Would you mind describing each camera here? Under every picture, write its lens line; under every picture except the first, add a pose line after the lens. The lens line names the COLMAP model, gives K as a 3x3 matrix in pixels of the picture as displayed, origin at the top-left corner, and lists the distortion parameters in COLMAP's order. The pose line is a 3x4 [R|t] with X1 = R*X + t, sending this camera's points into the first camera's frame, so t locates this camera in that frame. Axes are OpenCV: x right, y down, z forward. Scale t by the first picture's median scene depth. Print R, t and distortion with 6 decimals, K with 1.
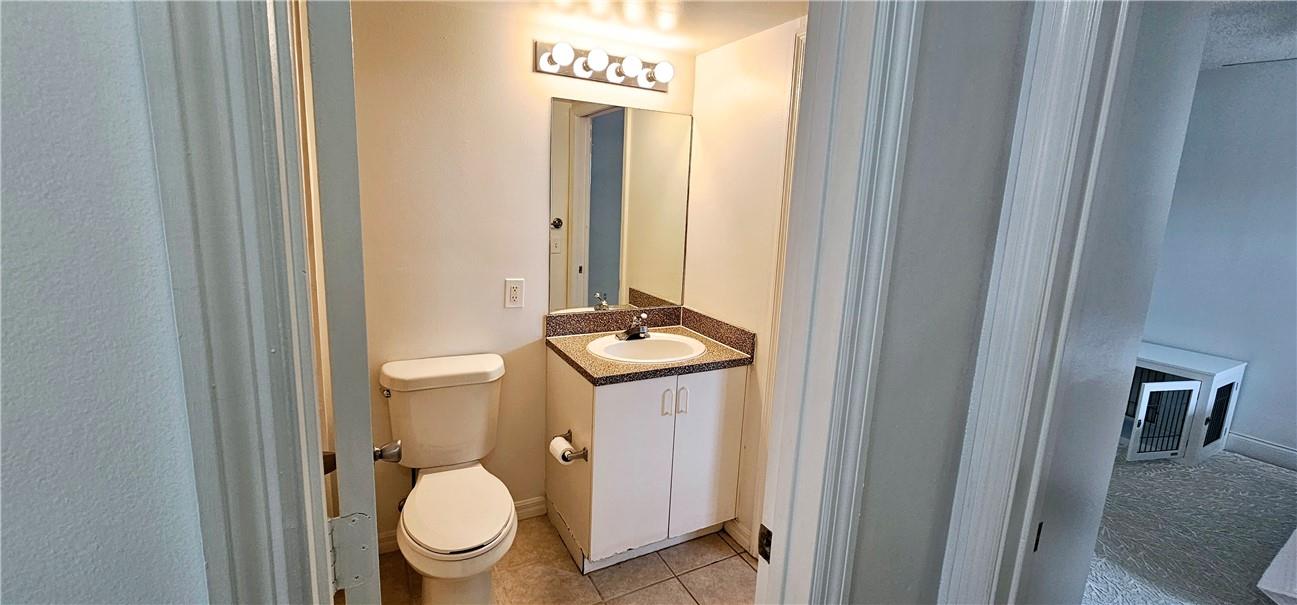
lens RADIAL K [[523.6, 0, 649.6], [0, 523.6, 294.5], [0, 0, 1]] dist [-0.001181, 0.000444]
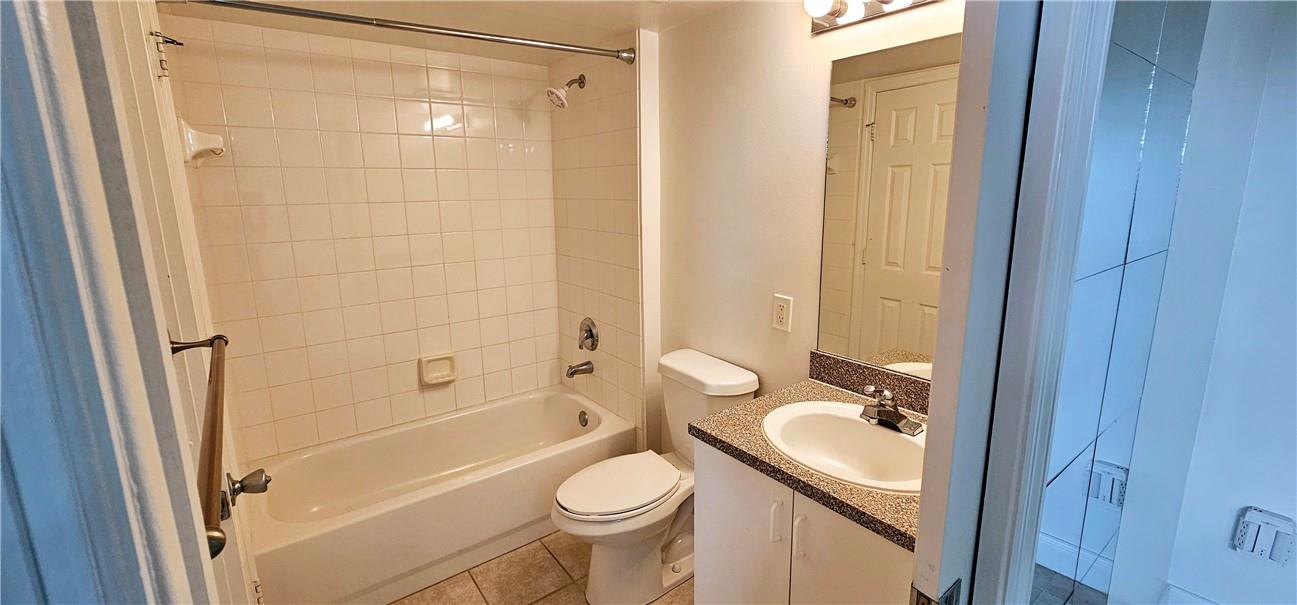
lens RADIAL K [[523.6, 0, 649.6], [0, 523.6, 294.5], [0, 0, 1]] dist [-0.001181, 0.000444]
pose [[0.149829, 0.137682, -0.979079, 0.531099], [-0.154291, 0.981381, 0.114395, -0.095231], [0.976599, 0.133923, 0.168282, 0.649287]]
